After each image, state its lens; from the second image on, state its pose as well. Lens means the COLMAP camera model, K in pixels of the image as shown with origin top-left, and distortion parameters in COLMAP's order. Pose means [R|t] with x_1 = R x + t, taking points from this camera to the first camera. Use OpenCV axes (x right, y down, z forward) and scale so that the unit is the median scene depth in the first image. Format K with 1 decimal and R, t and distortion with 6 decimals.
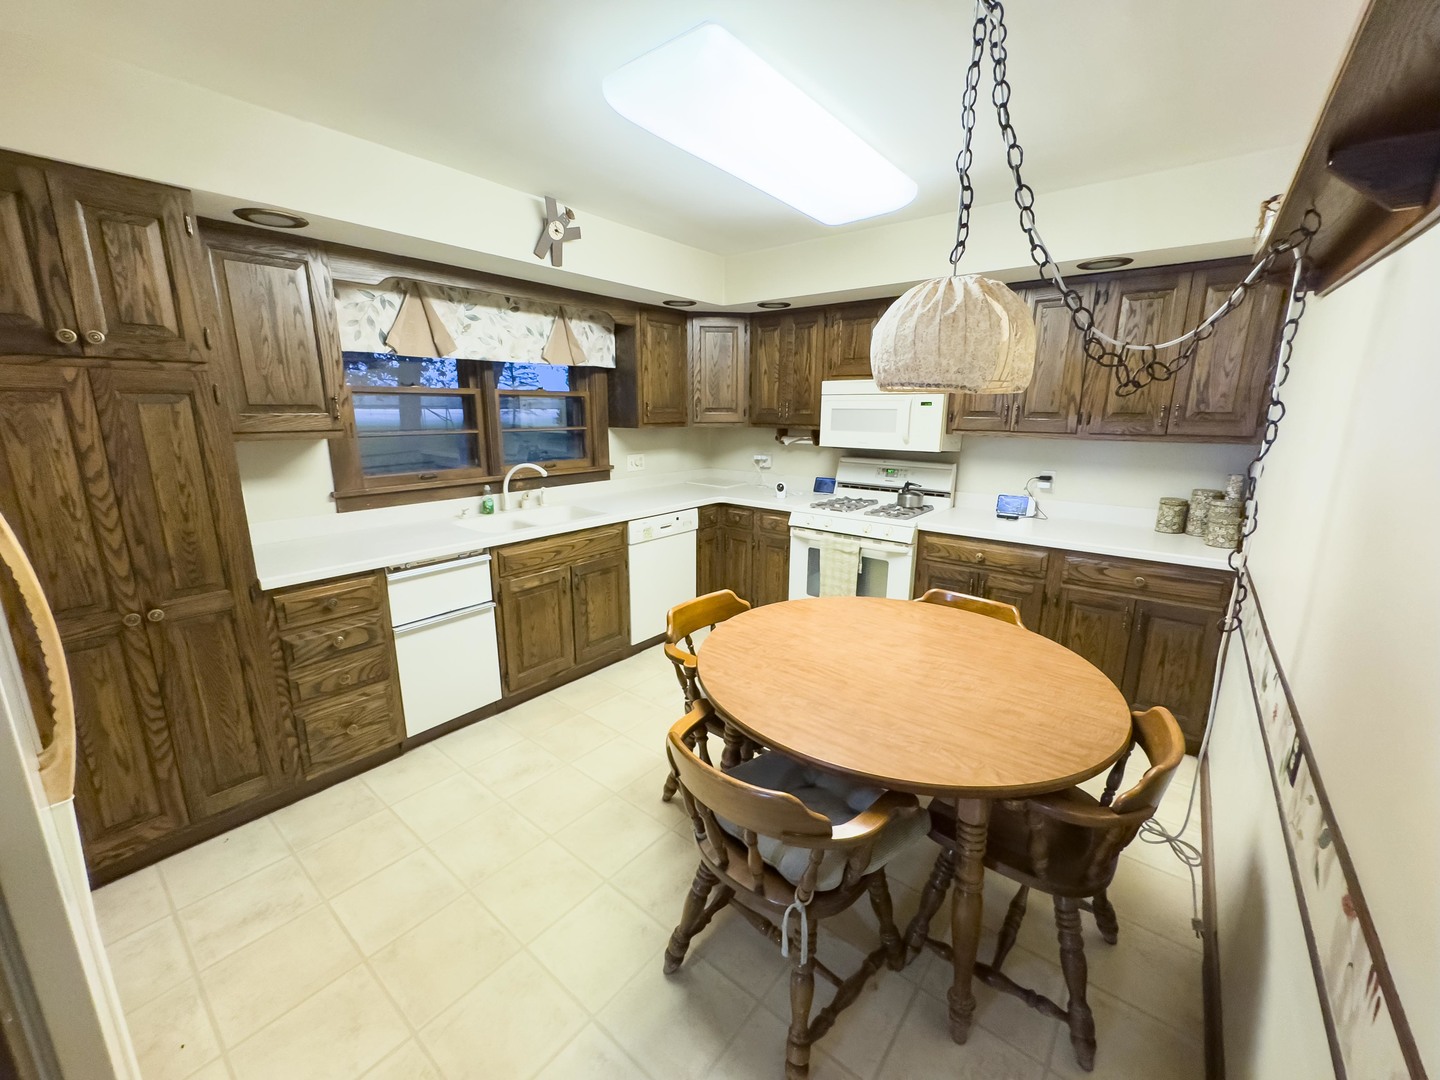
lens RADIAL K [[575.8, 0, 720.0], [0, 575.8, 536.9], [0, 0, 1]] dist [-0.002940, 0.000334]
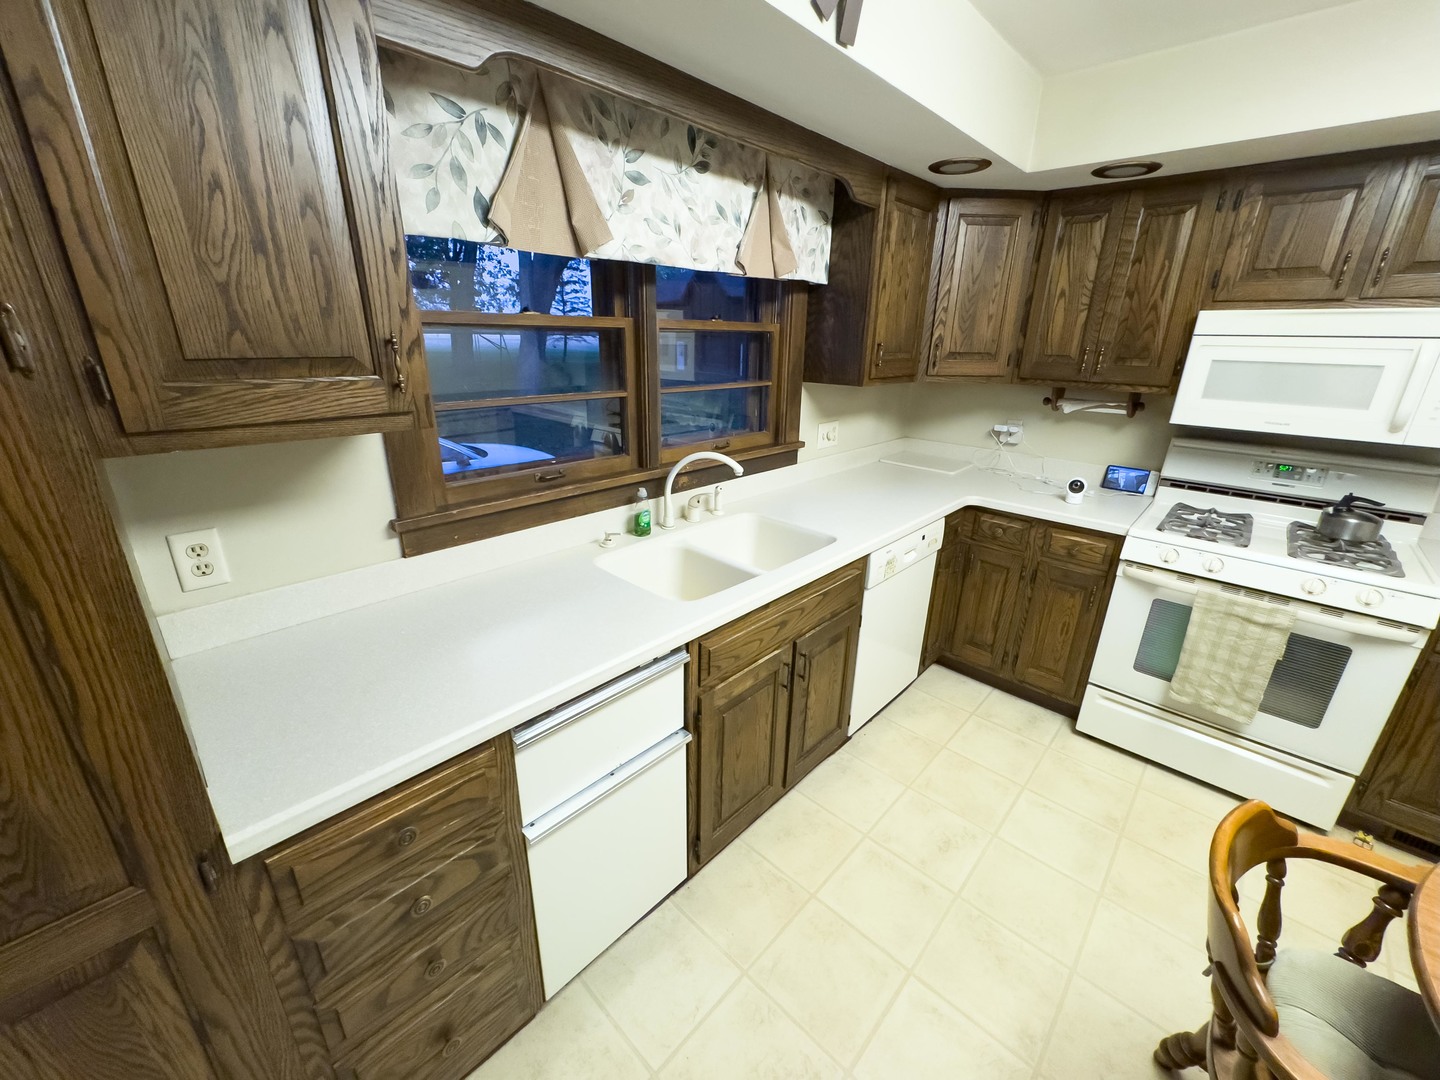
lens RADIAL K [[575.8, 0, 719.9], [0, 575.8, 537.8], [0, 0, 1]] dist [-0.002940, 0.000334]
pose [[0.996704, 0.038157, -0.071585, -0.286303], [-0.029605, 0.992699, 0.116930, -0.112457], [0.075524, -0.114425, 0.990557, 0.423370]]
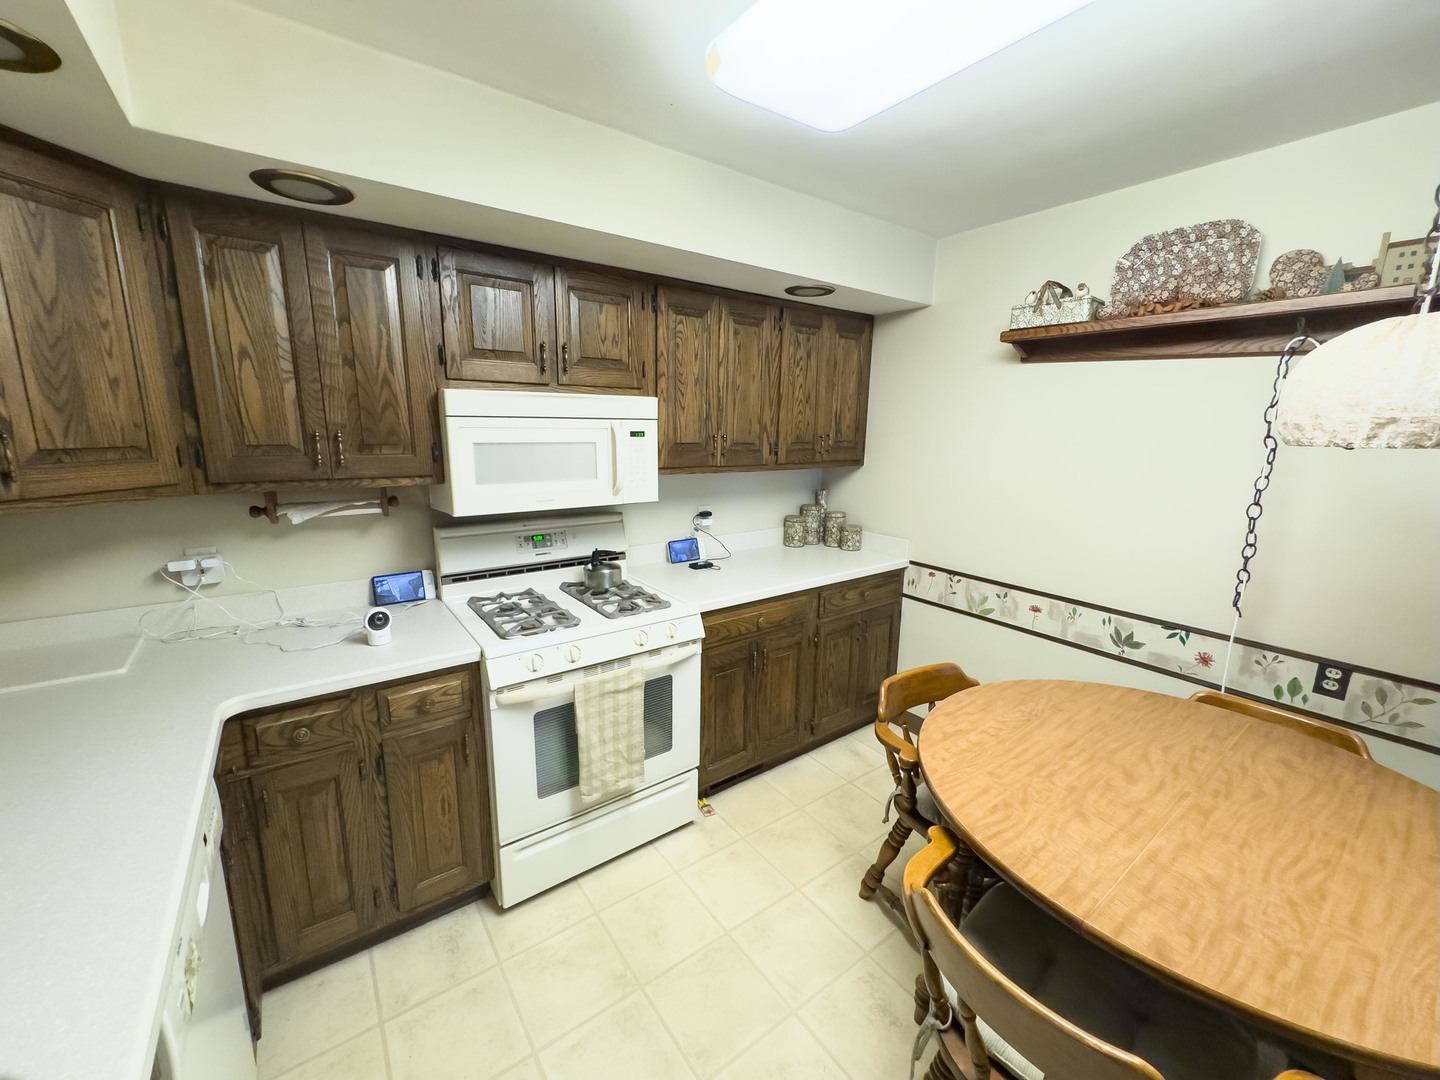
lens RADIAL K [[575.8, 0, 718.8], [0, 575.8, 539.2], [0, 0, 1]] dist [-0.002940, 0.000334]
pose [[0.258991, -0.191027, 0.946801, -0.289532], [0.200055, 0.969600, 0.140903, -0.191889], [-0.944935, 0.152920, 0.289333, 0.749013]]
